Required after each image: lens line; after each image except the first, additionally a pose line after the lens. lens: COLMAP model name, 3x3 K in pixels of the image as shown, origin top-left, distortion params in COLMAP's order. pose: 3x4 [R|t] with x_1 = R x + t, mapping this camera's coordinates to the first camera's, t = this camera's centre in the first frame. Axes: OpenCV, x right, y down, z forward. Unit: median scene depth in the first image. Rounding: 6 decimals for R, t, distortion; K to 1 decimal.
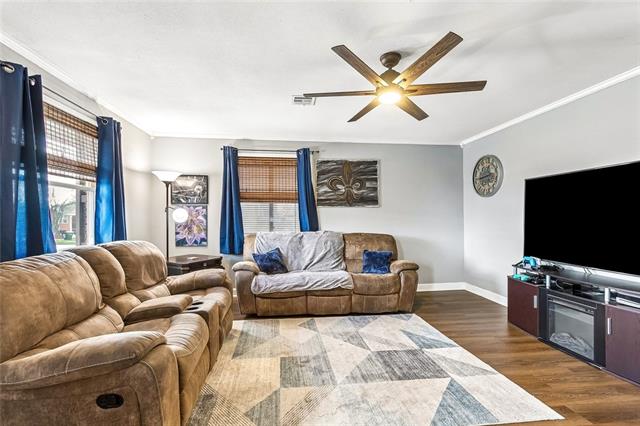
lens RADIAL K [[305.6, 0, 315.6], [0, 305.6, 218.5], [0, 0, 1]] dist [-0.000153, 0.000678]
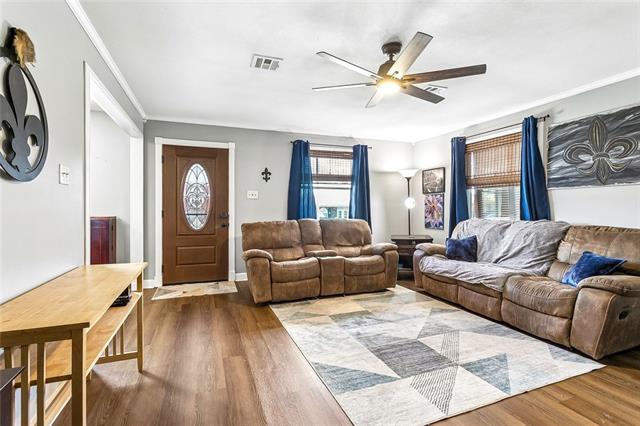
lens RADIAL K [[305.6, 0, 315.5], [0, 305.6, 208.3], [0, 0, 1]] dist [-0.000153, 0.000678]
pose [[0.241022, 0.002519, -0.970516, 0.672157], [0.000345, 0.999996, 0.002681, 0.008432], [0.970519, -0.000981, 0.241021, 0.287413]]
